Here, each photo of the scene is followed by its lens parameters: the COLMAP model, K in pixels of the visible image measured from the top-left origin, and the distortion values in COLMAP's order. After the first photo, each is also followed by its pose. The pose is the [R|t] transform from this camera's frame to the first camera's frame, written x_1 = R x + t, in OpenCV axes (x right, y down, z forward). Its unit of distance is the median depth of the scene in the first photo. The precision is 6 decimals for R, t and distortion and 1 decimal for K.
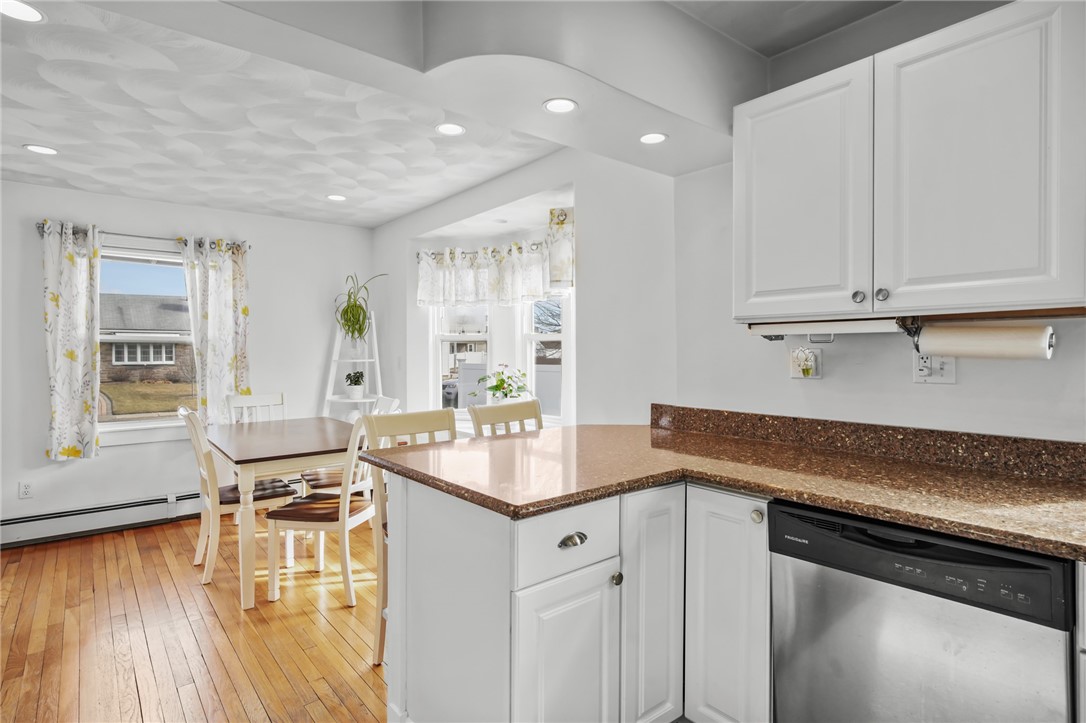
lens RADIAL K [[565.7, 0, 543.9], [0, 565.7, 355.3], [0, 0, 1]] dist [-0.007869, 0.006042]
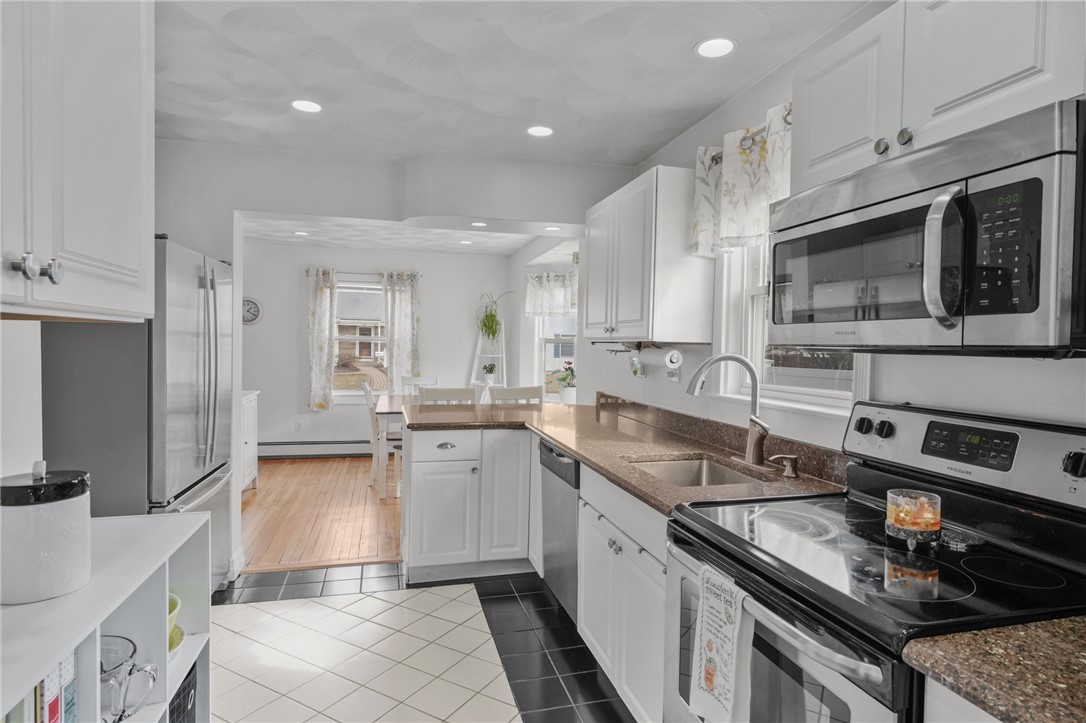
lens RADIAL K [[597.5, 0, 541.2], [0, 597.5, 362.1], [0, 0, 1]] dist [-0.004646, 0.002845]
pose [[0.908526, 0.032714, -0.416546, 0.462593], [-0.024282, 0.999379, 0.025528, -0.017902], [0.417123, -0.013079, 0.908756, -0.311669]]
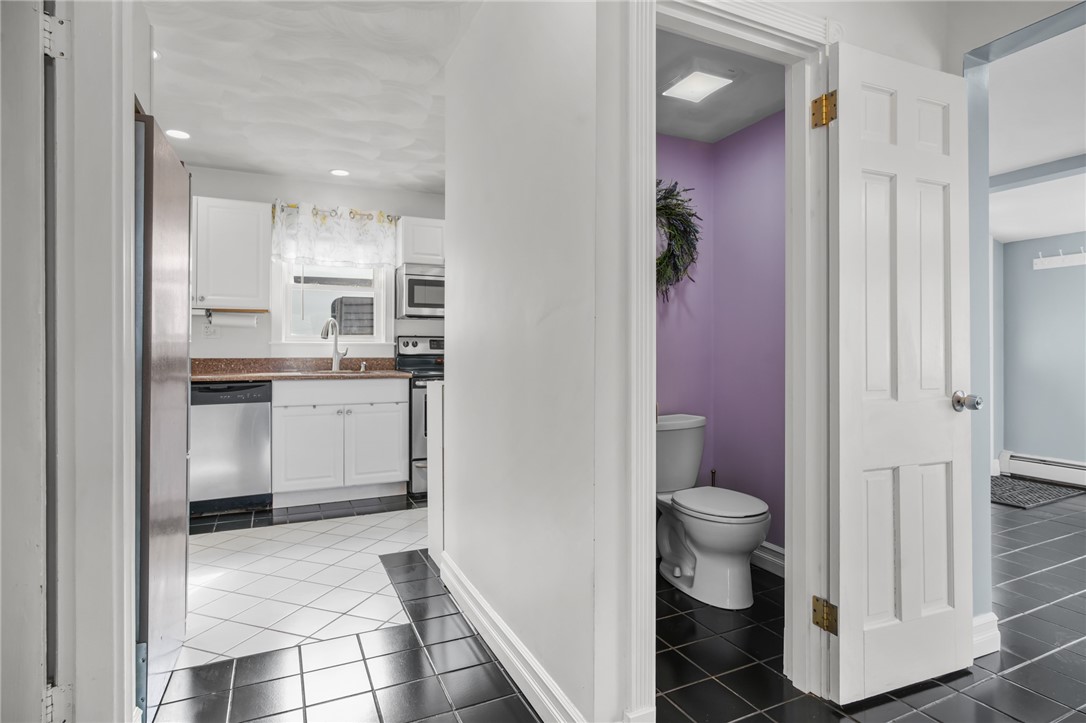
lens RADIAL K [[565.7, 0, 539.9], [0, 565.7, 349.7], [0, 0, 1]] dist [-0.007869, 0.006042]
pose [[0.254038, 0.002017, 0.967192, -0.525087], [0.000193, 0.999998, -0.002136, 0.044128], [-0.967194, 0.000729, 0.254037, -0.388582]]
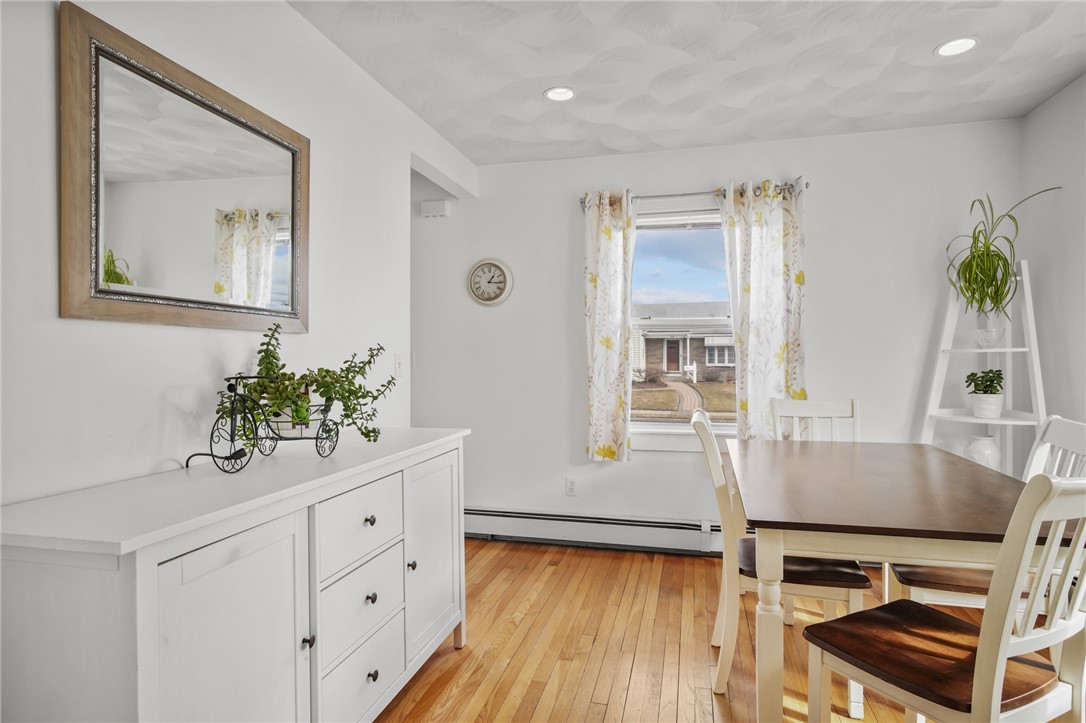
lens RADIAL K [[597.5, 0, 538.7], [0, 597.5, 366.3], [0, 0, 1]] dist [-0.004646, 0.002845]
pose [[0.593470, 0.013557, -0.804742, -0.143520], [-0.004360, 0.999898, 0.013629, 0.023481], [0.804844, -0.004579, 0.593469, 0.343832]]
